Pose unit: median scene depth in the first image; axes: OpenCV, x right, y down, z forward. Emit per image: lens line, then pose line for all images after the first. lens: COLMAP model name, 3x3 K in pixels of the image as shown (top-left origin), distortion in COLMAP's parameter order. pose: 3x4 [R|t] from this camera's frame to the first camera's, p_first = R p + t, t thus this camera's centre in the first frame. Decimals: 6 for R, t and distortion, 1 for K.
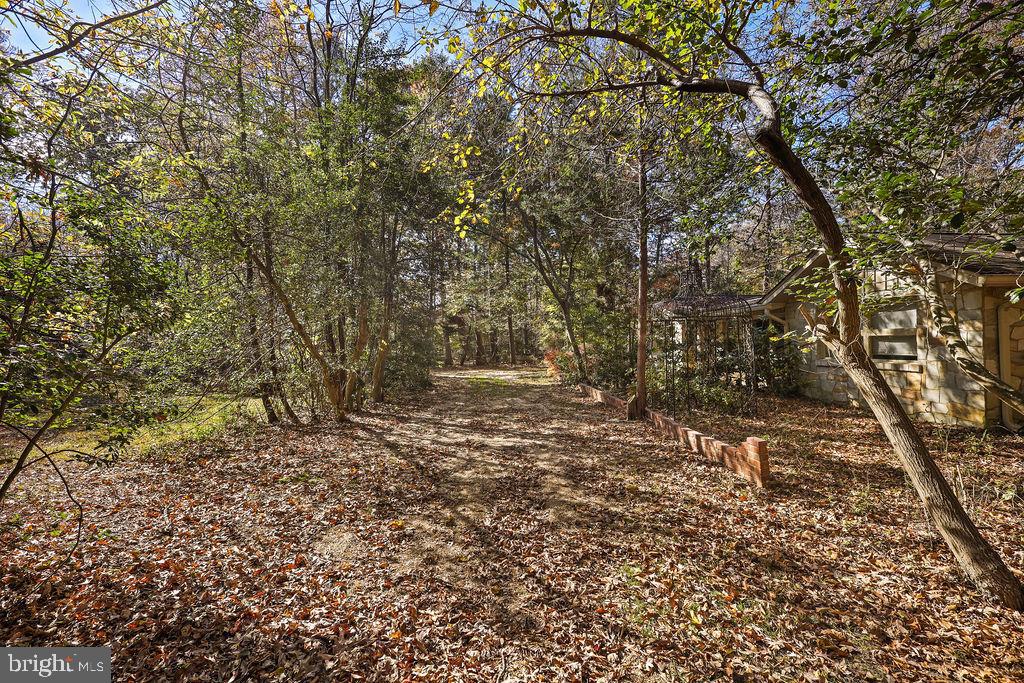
lens RADIAL K [[474.1, 0, 510.9], [0, 474.1, 341.1], [0, 0, 1]] dist [0.004202, -0.000257]
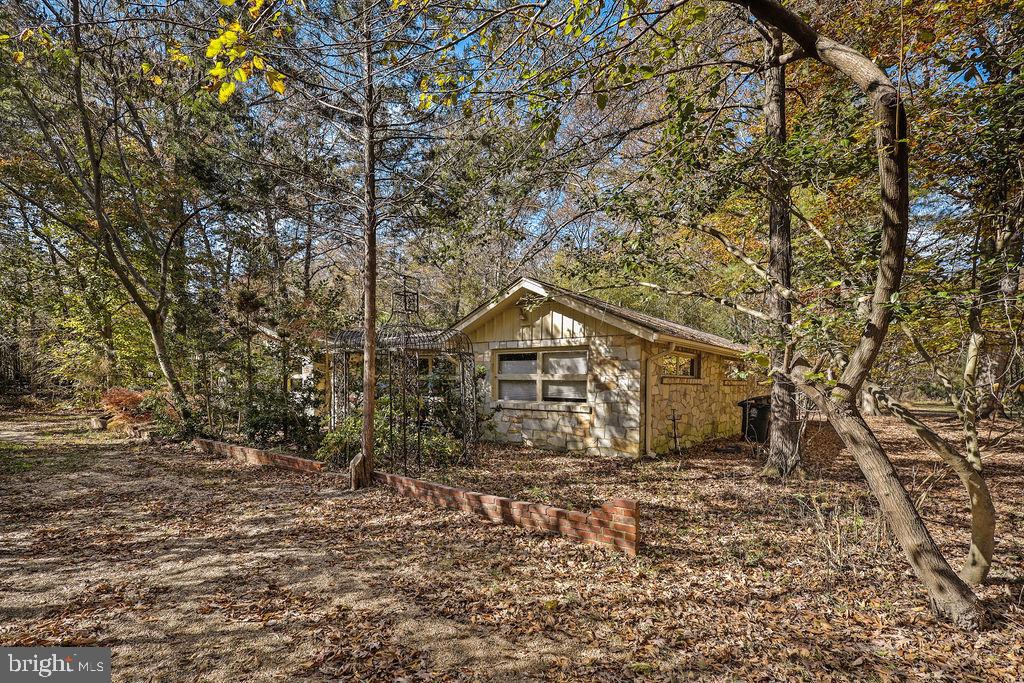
lens RADIAL K [[501.4, 0, 514.4], [0, 501.4, 408.5], [0, 0, 1]] dist [-0.001179, -0.000105]
pose [[0.651055, -0.015765, 0.758866, -0.178047], [-0.026527, 0.998701, 0.043506, 0.007584], [-0.758567, -0.048455, 0.649791, 0.363314]]
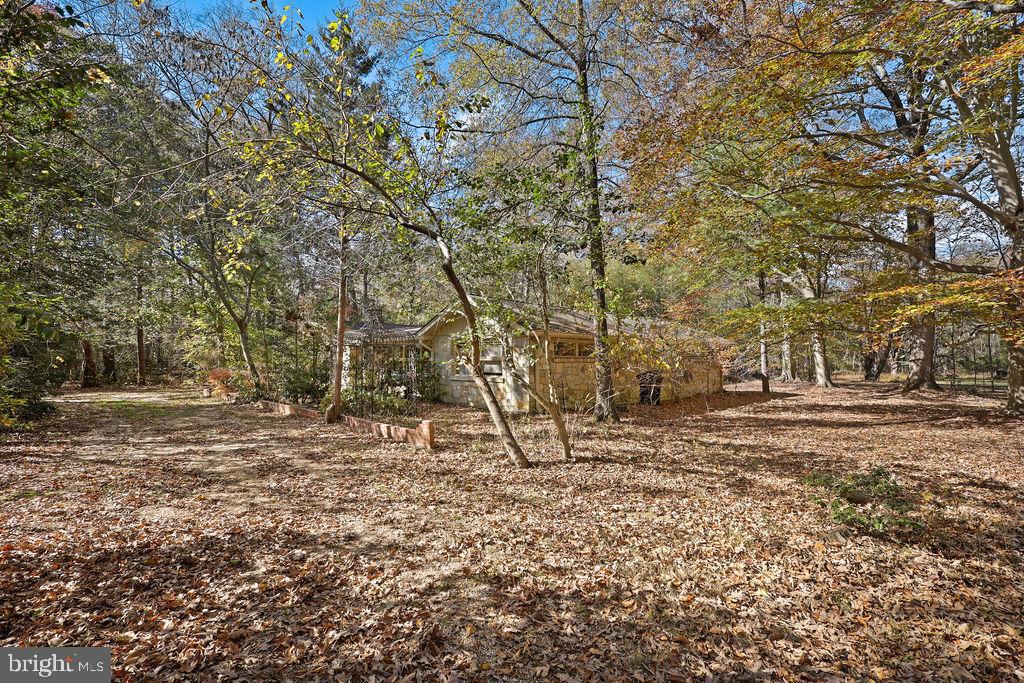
lens RADIAL K [[474.1, 0, 513.7], [0, 474.1, 336.7], [0, 0, 1]] dist [0.004202, -0.000257]
pose [[0.749955, 0.050162, 0.659584, -0.244777], [-0.017020, 0.998254, -0.056566, -0.003384], [-0.661269, 0.031195, 0.749500, -0.307206]]
